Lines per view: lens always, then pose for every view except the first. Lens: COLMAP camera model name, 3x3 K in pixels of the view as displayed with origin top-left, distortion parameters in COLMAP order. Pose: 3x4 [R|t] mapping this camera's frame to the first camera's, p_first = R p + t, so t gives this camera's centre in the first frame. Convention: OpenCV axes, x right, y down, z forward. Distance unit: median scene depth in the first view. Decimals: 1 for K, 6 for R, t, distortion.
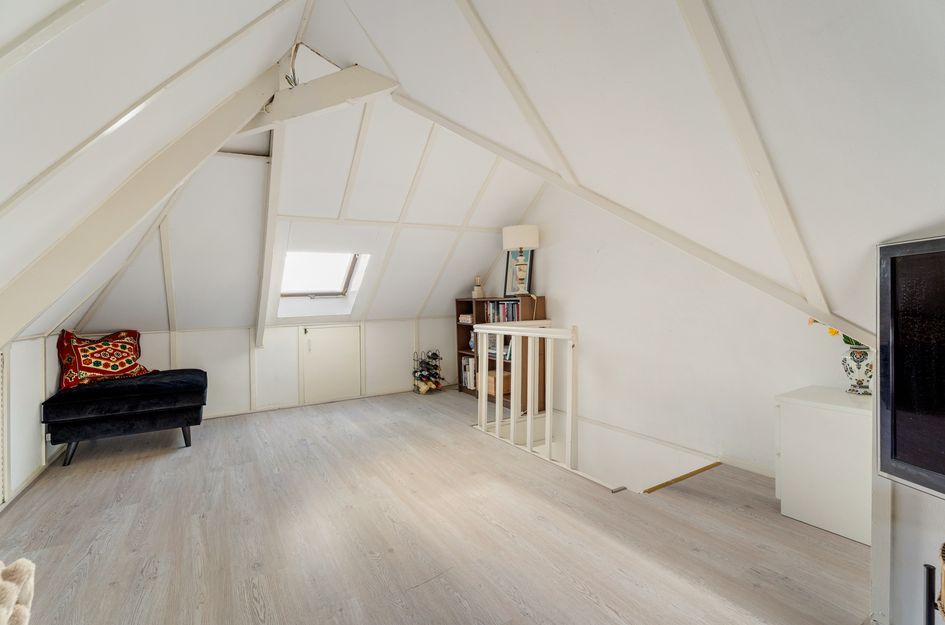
lens RADIAL K [[431.8, 0, 472.6], [0, 431.8, 305.1], [0, 0, 1]] dist [-0.017451, -0.001185]
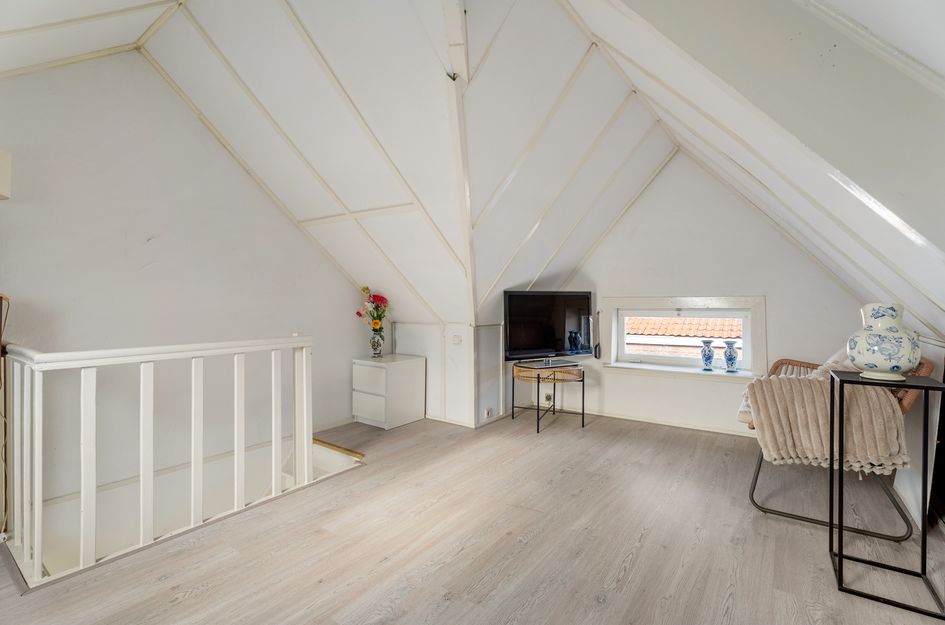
lens RADIAL K [[431.8, 0, 473.1], [0, 431.8, 309.0], [0, 0, 1]] dist [-0.017451, -0.001185]
pose [[-0.389672, 0.009711, 0.920902, -1.020980], [0.014207, 0.999889, -0.004532, 0.004866], [-0.920844, 0.011317, -0.389767, 1.317486]]
